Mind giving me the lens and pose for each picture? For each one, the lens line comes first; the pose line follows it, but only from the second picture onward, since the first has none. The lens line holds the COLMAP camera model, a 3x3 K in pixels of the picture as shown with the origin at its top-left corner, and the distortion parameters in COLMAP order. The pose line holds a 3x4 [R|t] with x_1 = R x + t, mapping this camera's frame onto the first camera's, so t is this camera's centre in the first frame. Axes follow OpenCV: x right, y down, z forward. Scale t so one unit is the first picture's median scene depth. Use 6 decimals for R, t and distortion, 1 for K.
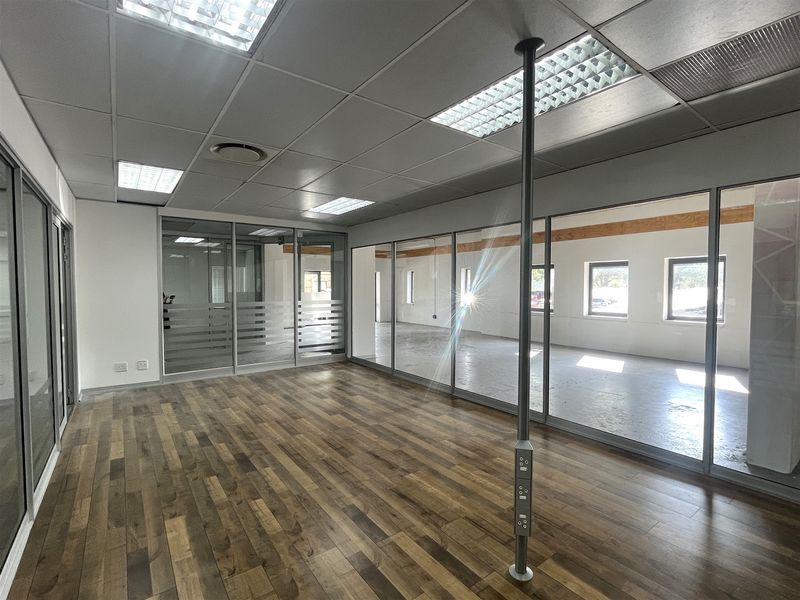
lens RADIAL K [[383.1, 0, 401.9], [0, 383.1, 298.1], [0, 0, 1]] dist [0.000847, -0.000471]
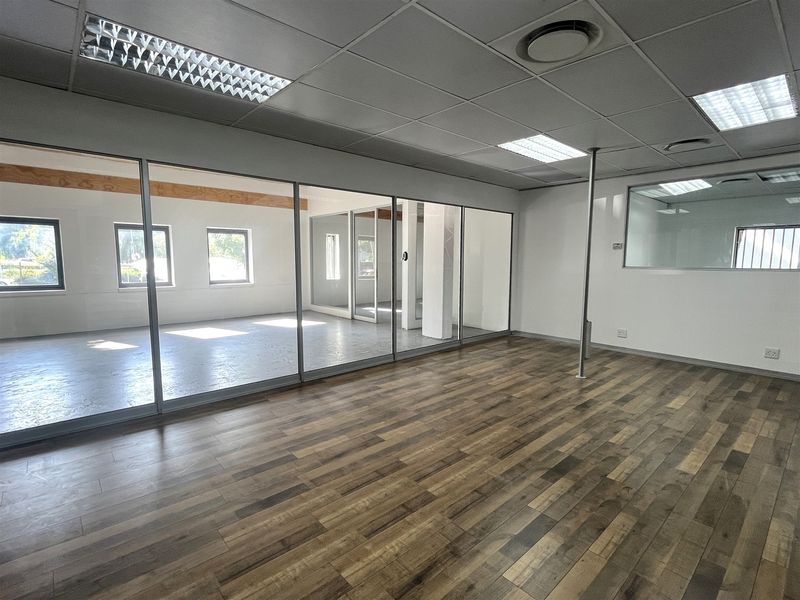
lens RADIAL K [[383.1, 0, 400.7], [0, 383.1, 302.8], [0, 0, 1]] dist [0.000847, -0.000471]
pose [[-0.086833, -0.117022, 0.989326, -1.090817], [0.021082, 0.992639, 0.119264, -0.023291], [-0.996000, 0.031213, -0.083727, 1.333197]]
